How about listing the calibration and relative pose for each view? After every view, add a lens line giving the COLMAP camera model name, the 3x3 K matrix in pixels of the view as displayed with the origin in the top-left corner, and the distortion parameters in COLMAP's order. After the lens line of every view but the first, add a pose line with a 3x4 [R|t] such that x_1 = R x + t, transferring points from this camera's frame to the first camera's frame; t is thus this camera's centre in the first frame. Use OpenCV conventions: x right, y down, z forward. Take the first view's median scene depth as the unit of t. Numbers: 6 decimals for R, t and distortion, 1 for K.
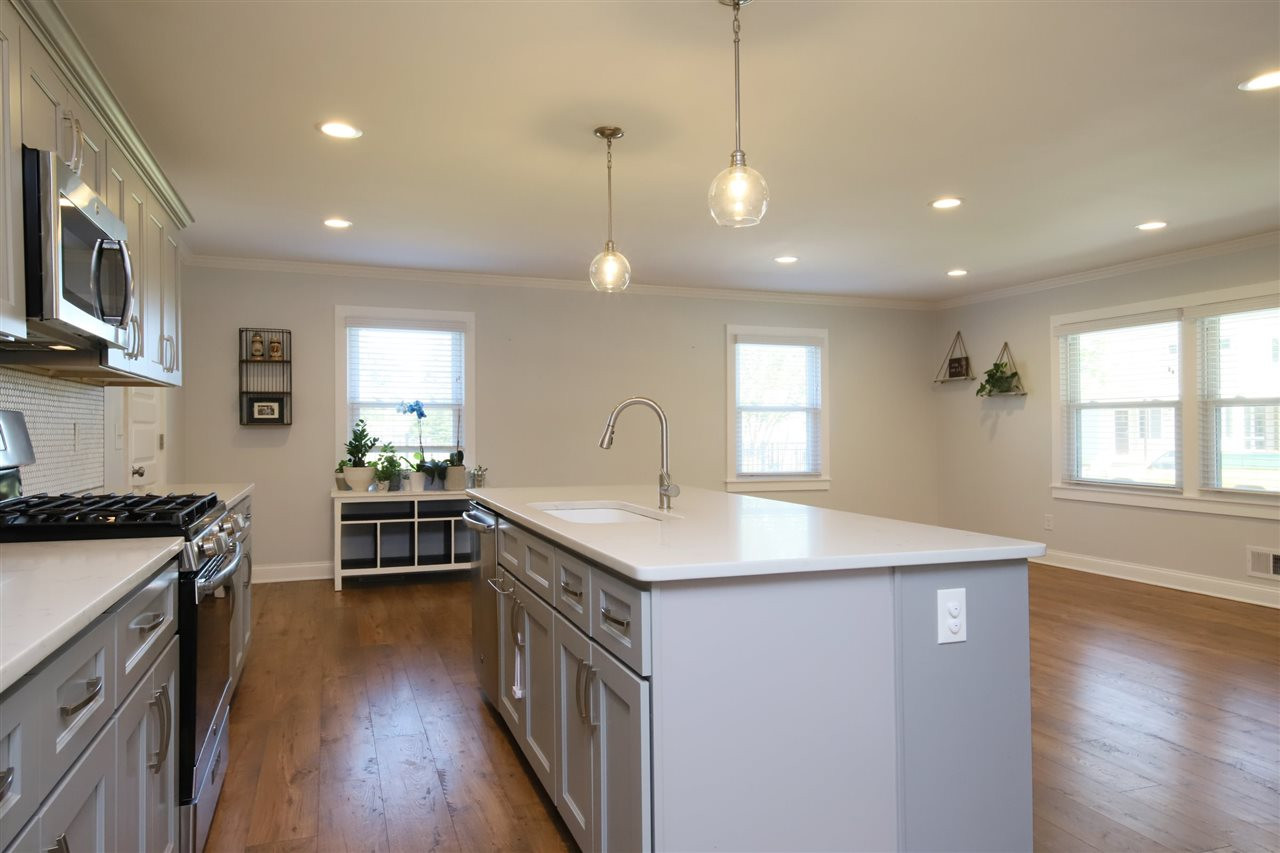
lens RADIAL K [[766.4, 0, 638.6], [0, 766.4, 423.6], [0, 0, 1]] dist [-0.004682, -0.000549]
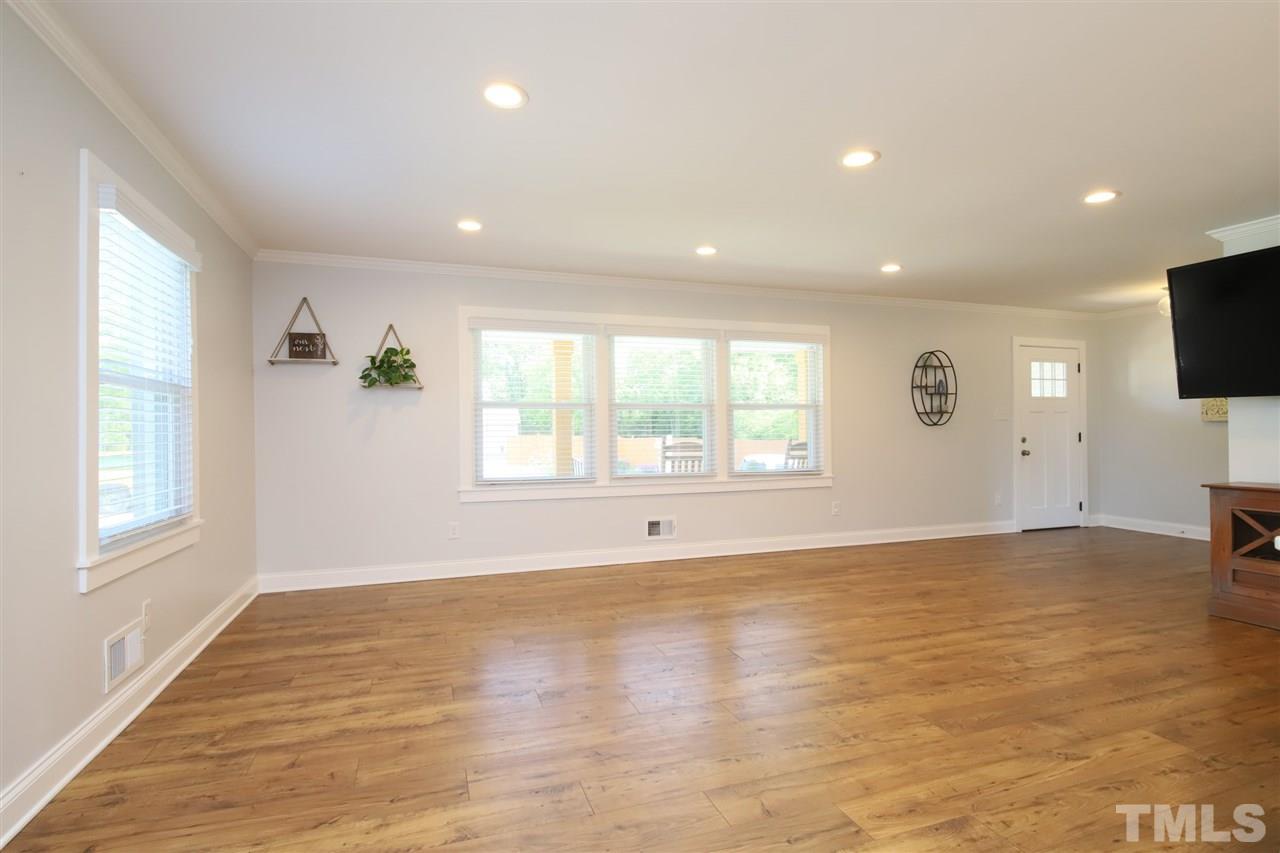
lens RADIAL K [[619.3, 0, 599.0], [0, 619.3, 414.9], [0, 0, 1]] dist [-0.019269, -0.001793]
pose [[0.032287, 0.028518, 0.999072, -0.212185], [0.002146, 0.999589, -0.028603, 0.014708], [-0.999476, 0.003068, 0.032213, 0.885739]]
